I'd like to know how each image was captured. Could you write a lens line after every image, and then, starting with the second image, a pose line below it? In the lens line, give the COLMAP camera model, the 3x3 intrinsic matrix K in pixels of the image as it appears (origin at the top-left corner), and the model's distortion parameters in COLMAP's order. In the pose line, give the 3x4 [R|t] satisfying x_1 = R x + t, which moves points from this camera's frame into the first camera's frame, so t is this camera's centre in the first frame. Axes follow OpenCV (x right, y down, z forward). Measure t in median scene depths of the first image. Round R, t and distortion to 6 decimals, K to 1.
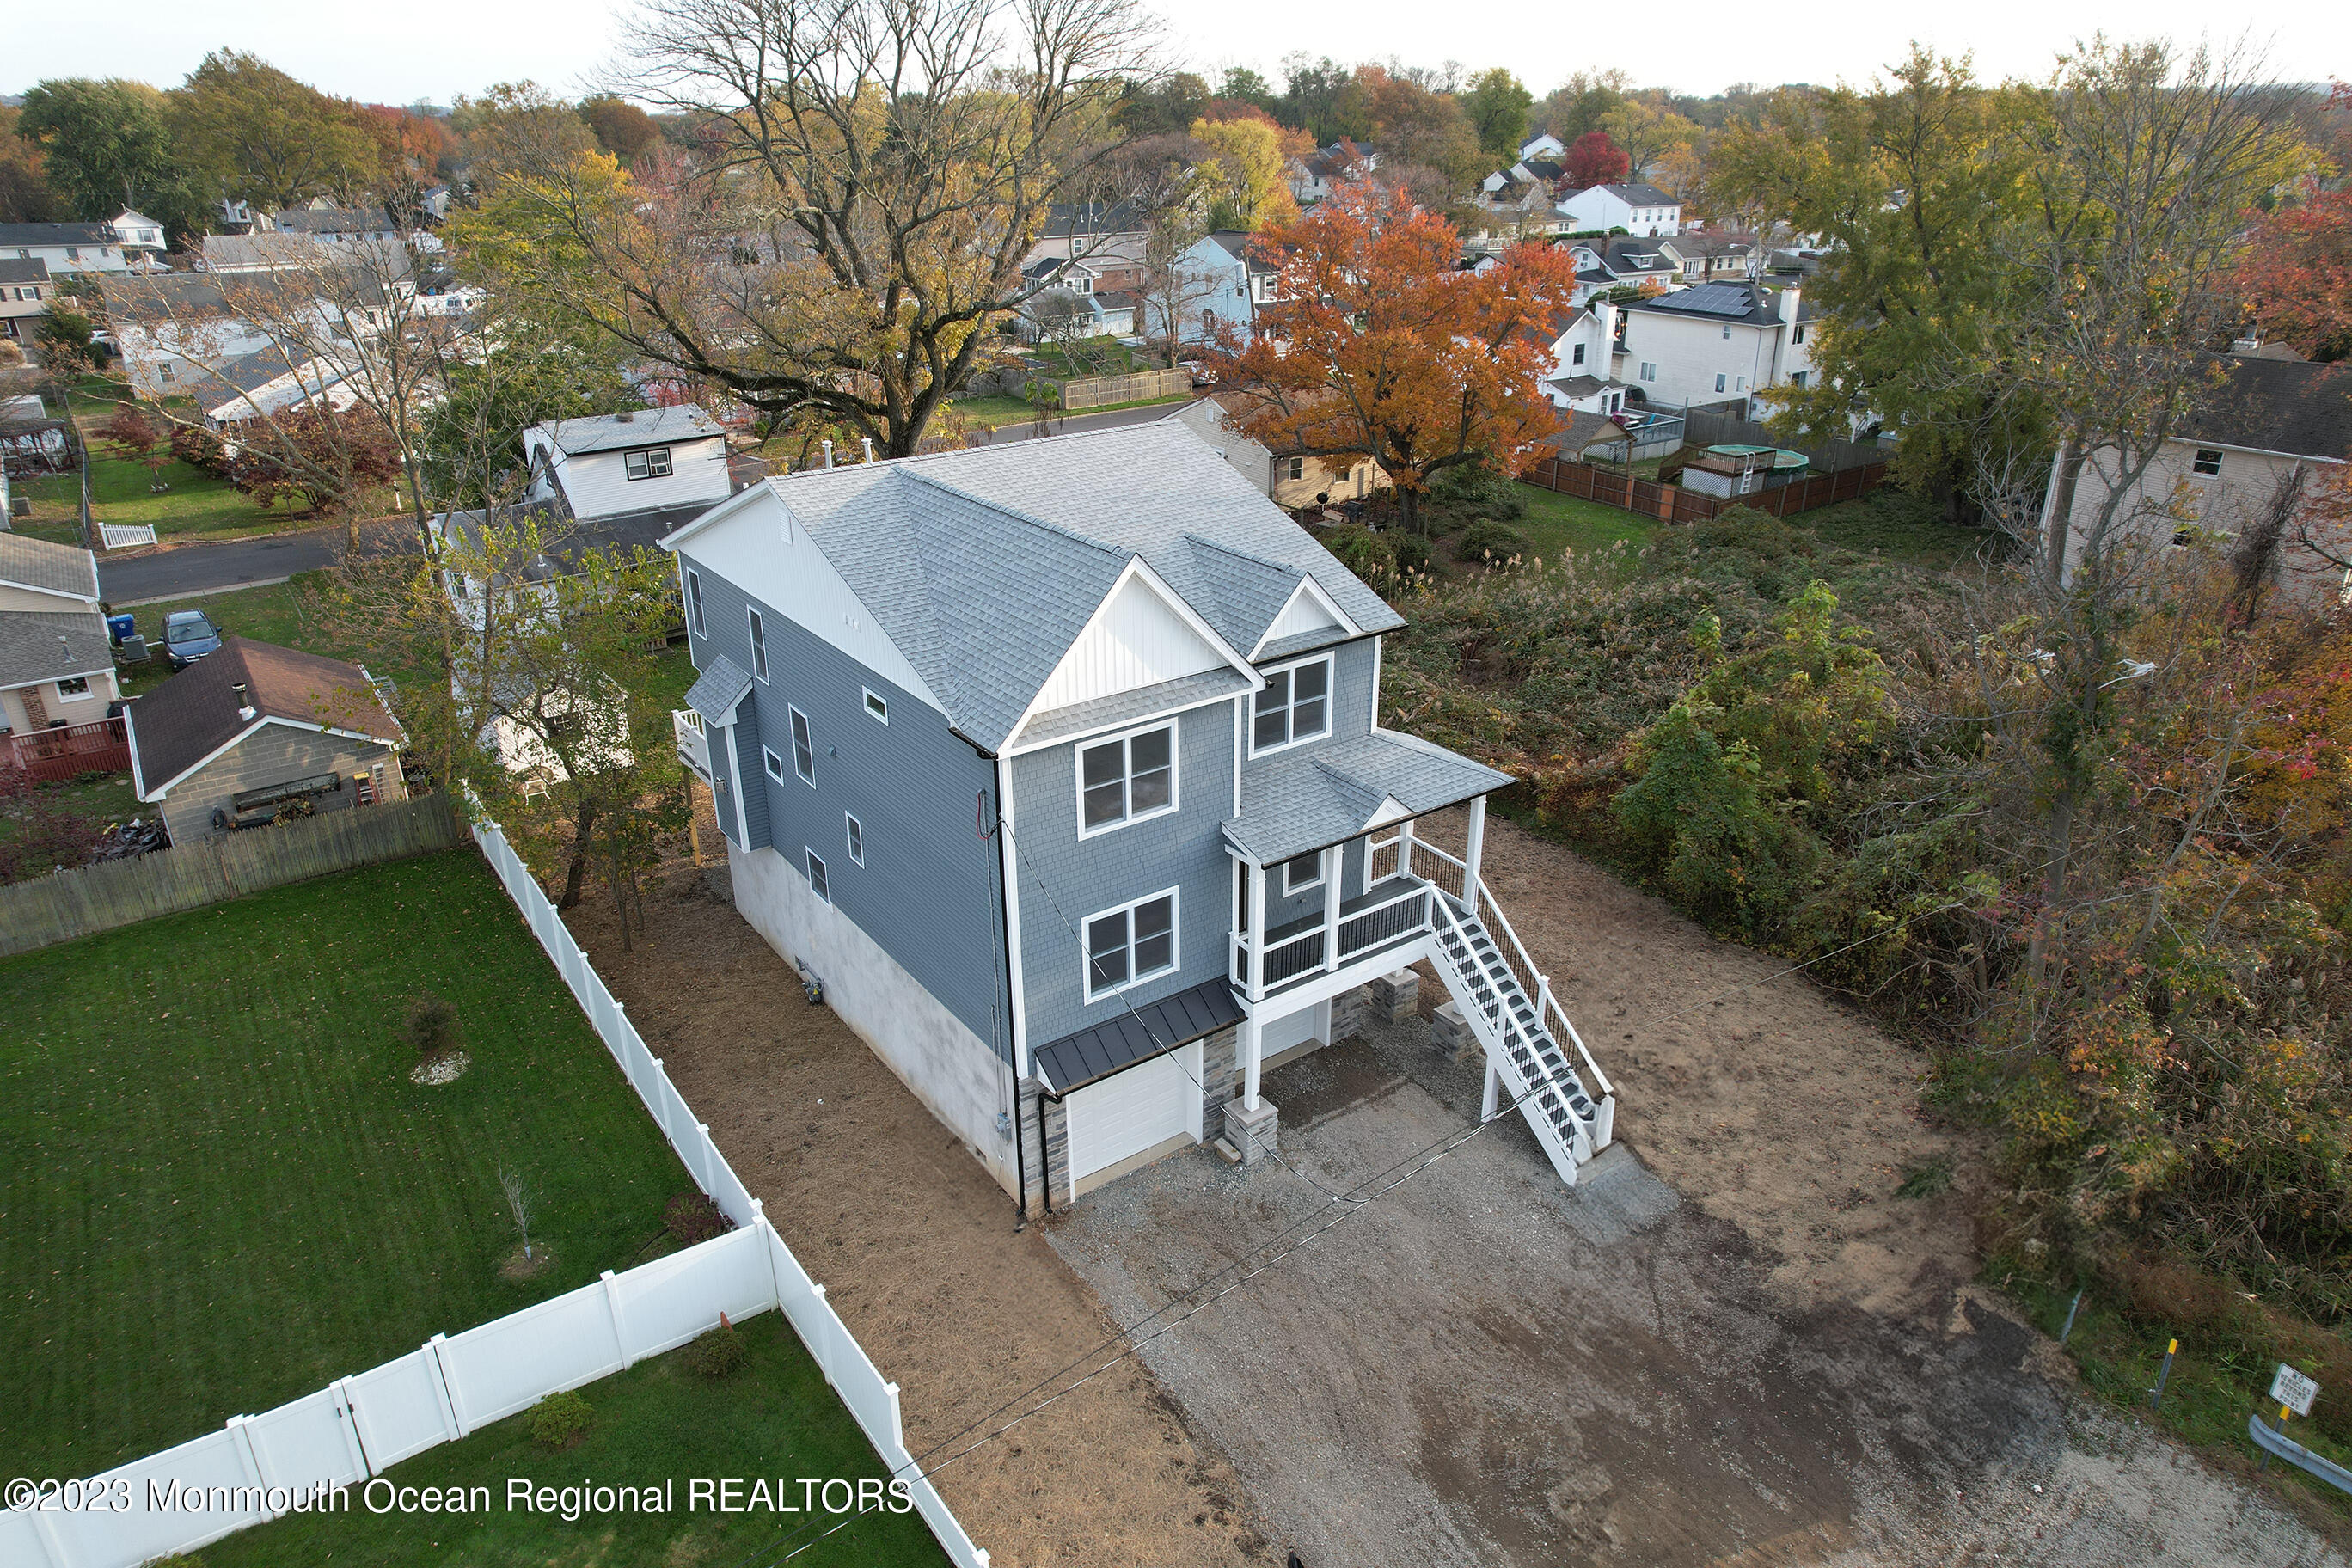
lens RADIAL K [[1498.5, 0, 1187.5], [0, 1498.5, 792.6], [0, 0, 1]] dist [-0.028123, 0.003276]
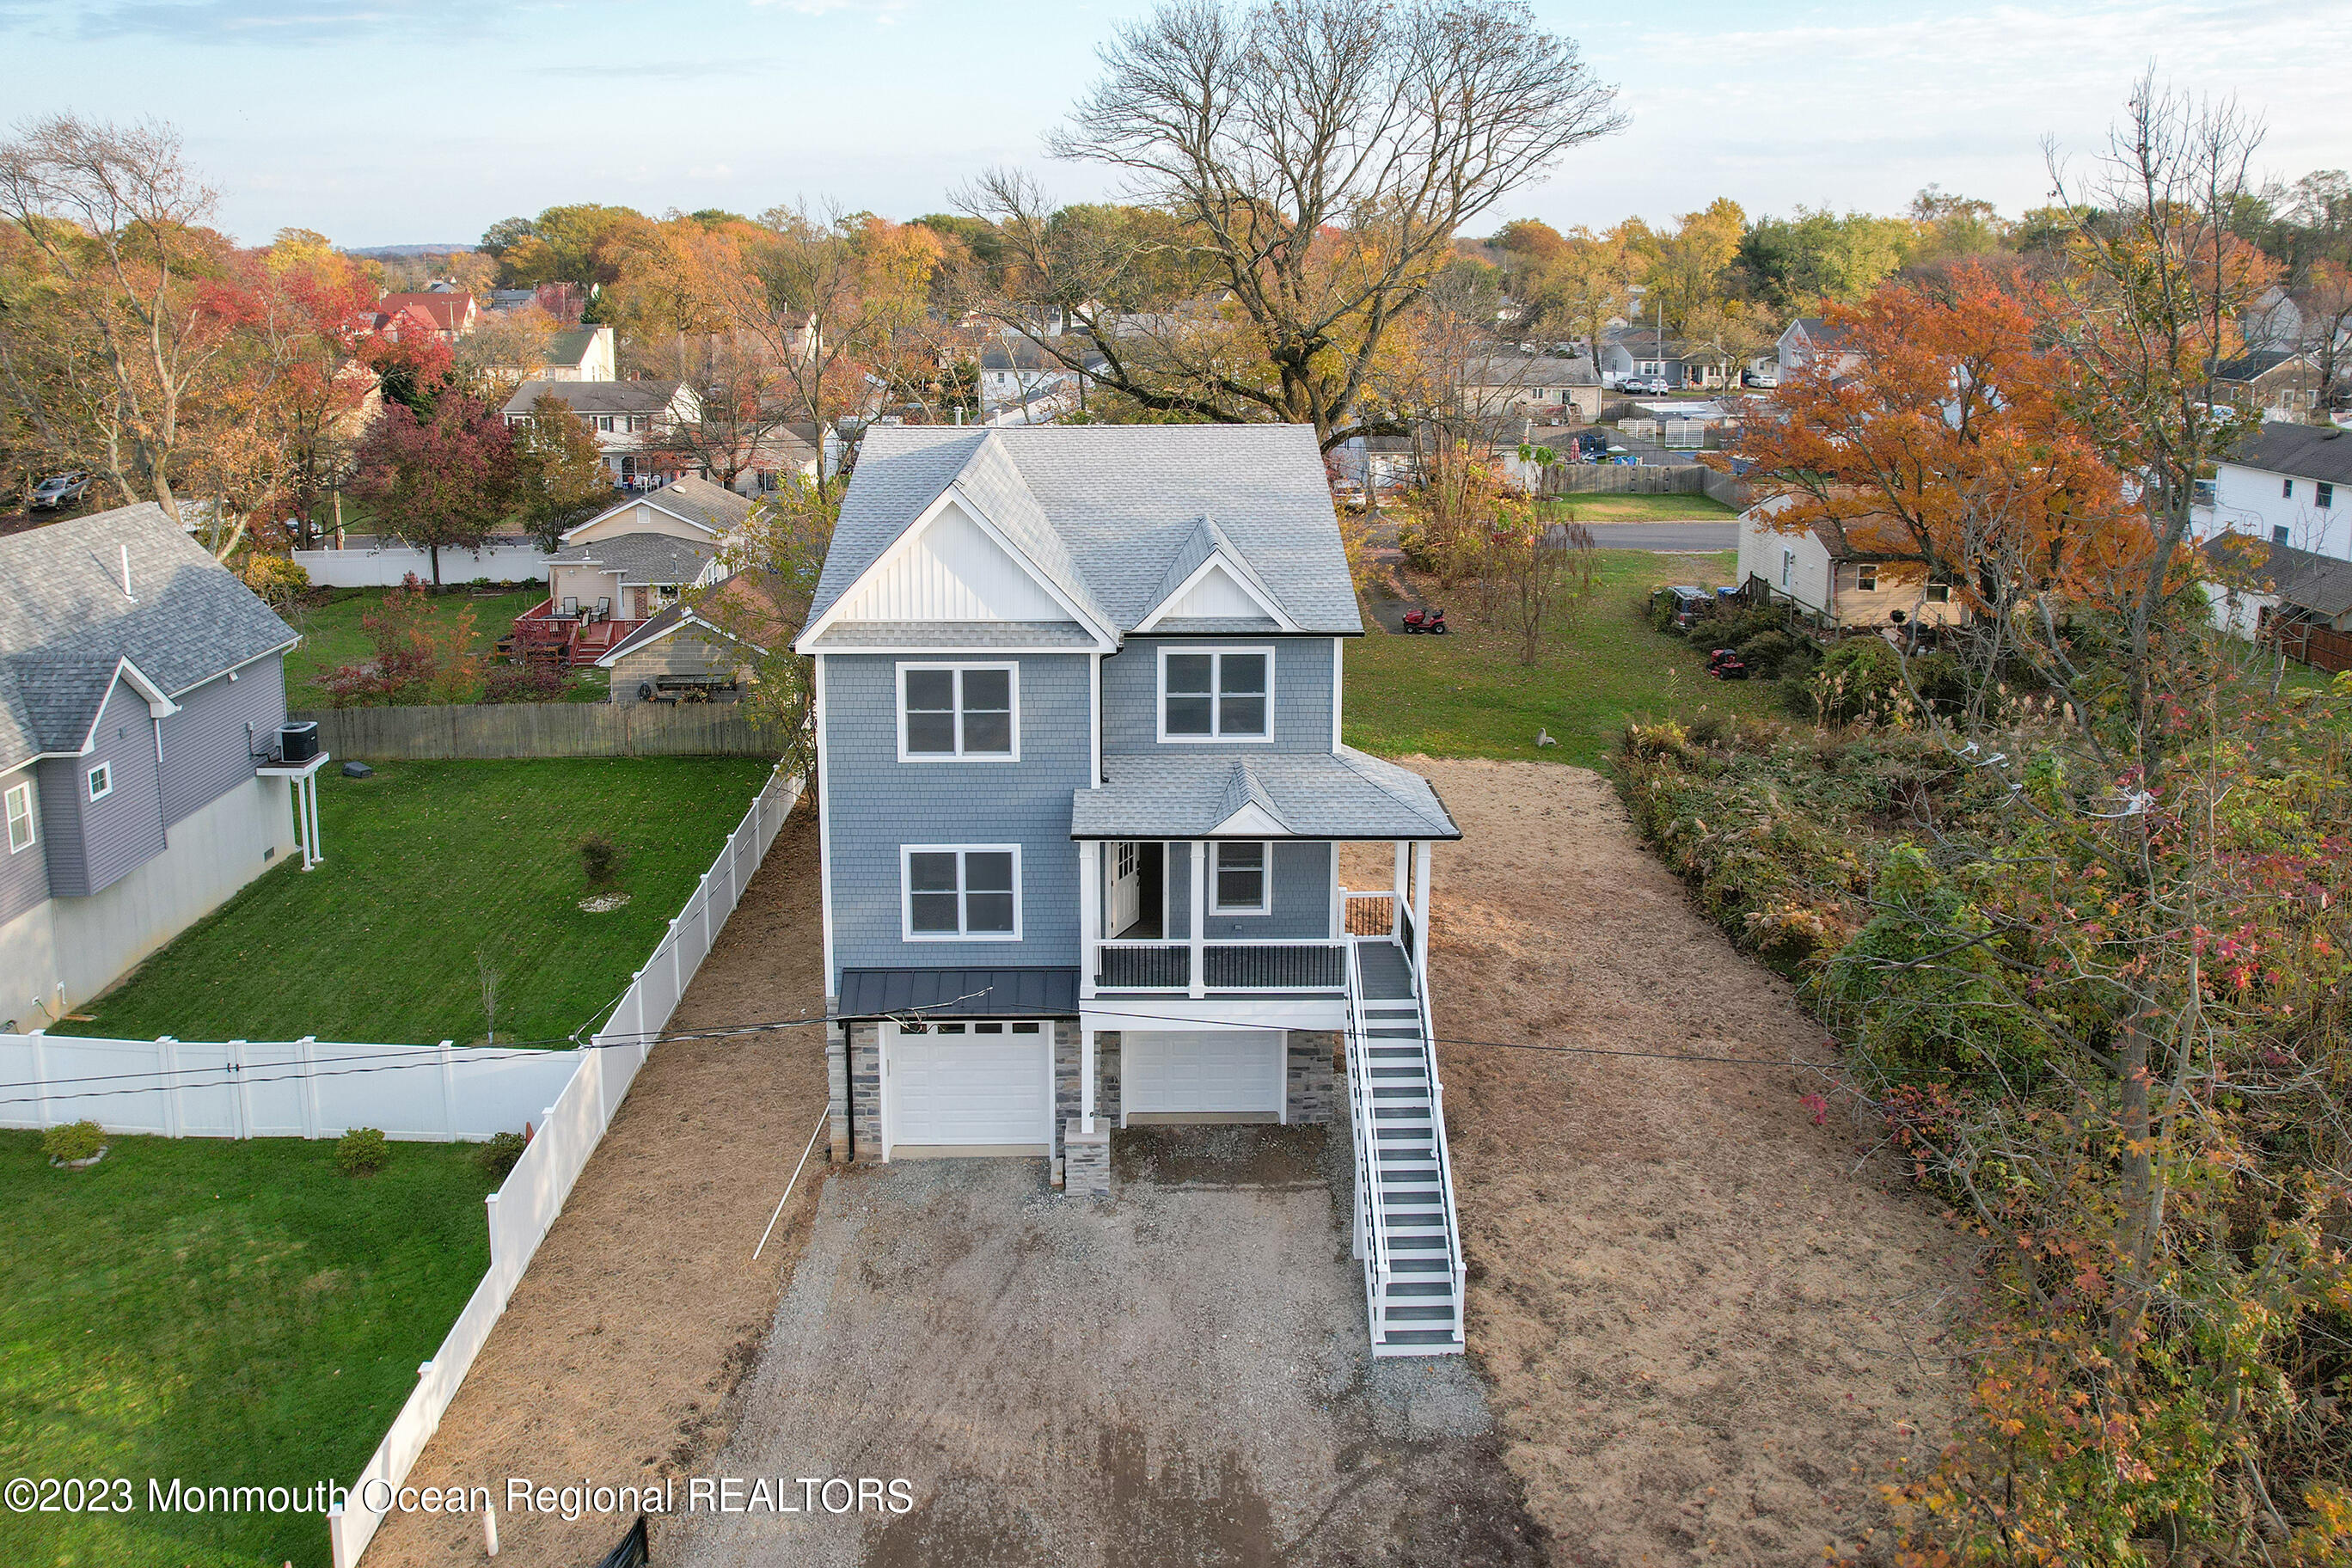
lens RADIAL K [[1577.7, 0, 1162.2], [0, 1577.7, 496.8], [0, 0, 1]] dist [-0.024278, 0.002773]
pose [[0.822209, 0.090304, -0.561977, 0.615547], [-0.239100, 0.950794, -0.197035, 0.027071], [0.516531, 0.296372, 0.803343, 0.170380]]
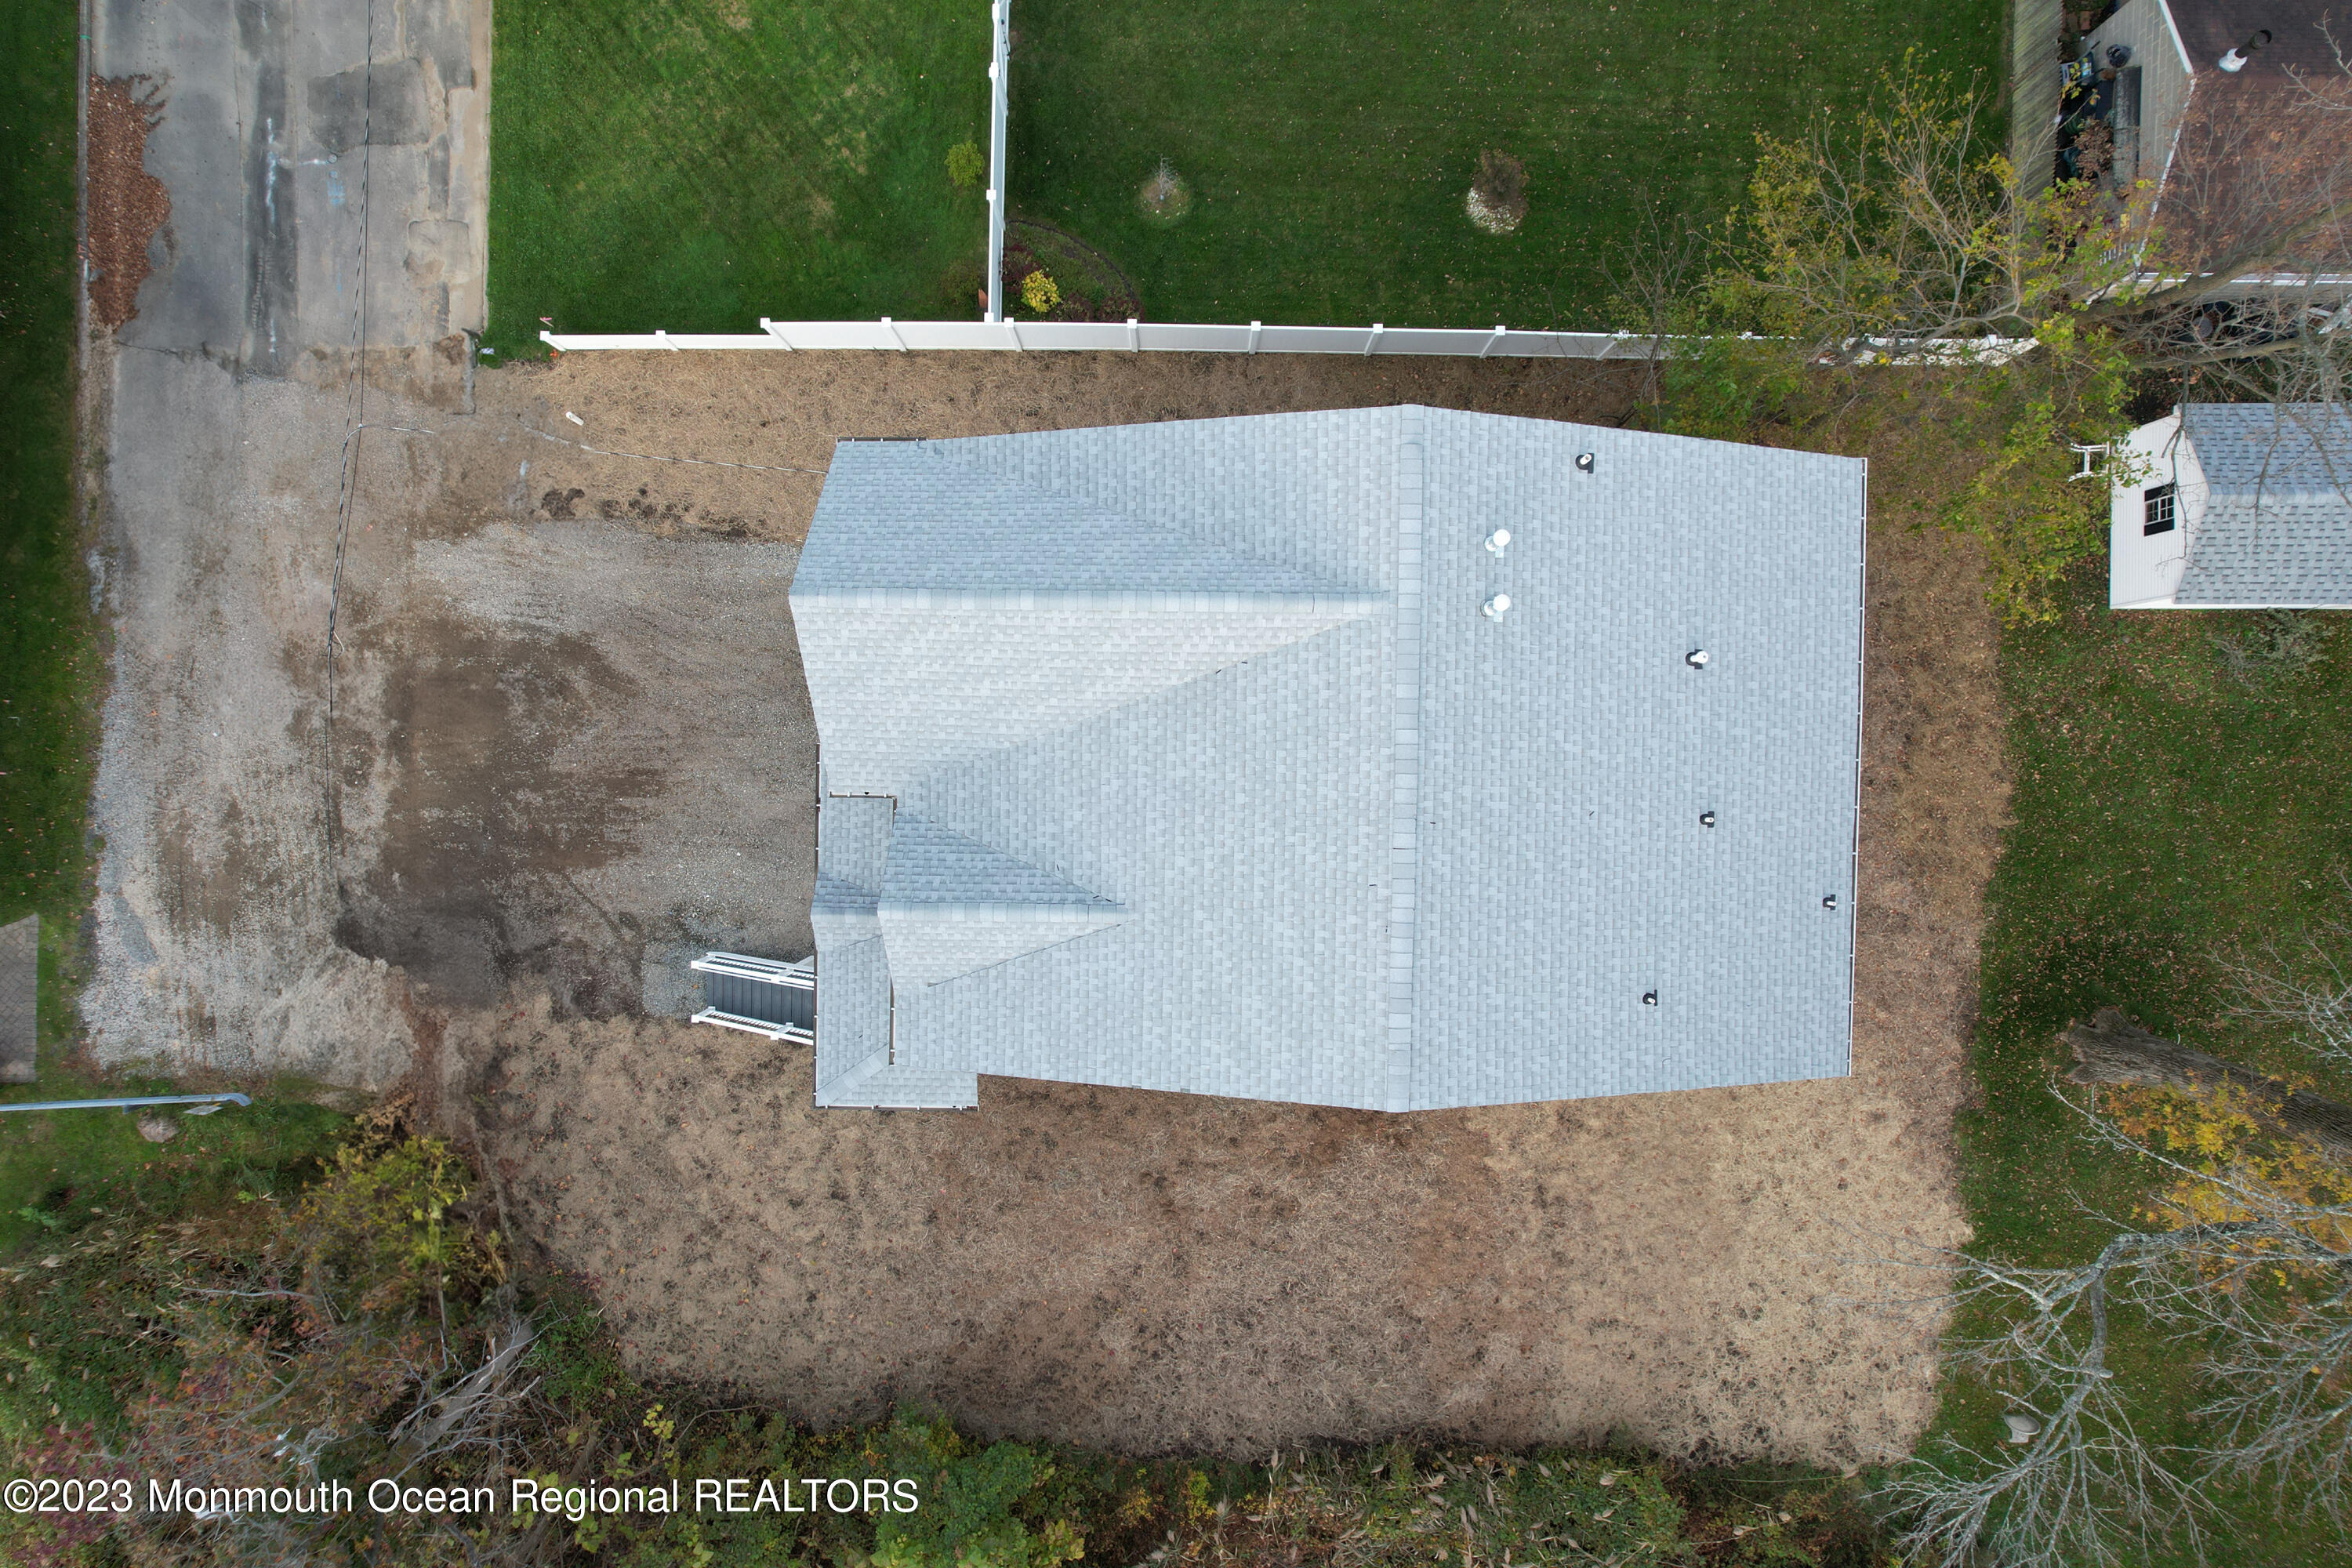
lens RADIAL K [[1498.5, 0, 1185.6], [0, 1498.5, 786.3], [0, 0, 1]] dist [-0.028123, 0.003276]
pose [[-0.601860, 0.798471, 0.014445, -0.086508], [-0.330188, -0.265273, 0.905873, -0.922058], [0.727145, 0.540439, 0.423303, 0.746820]]
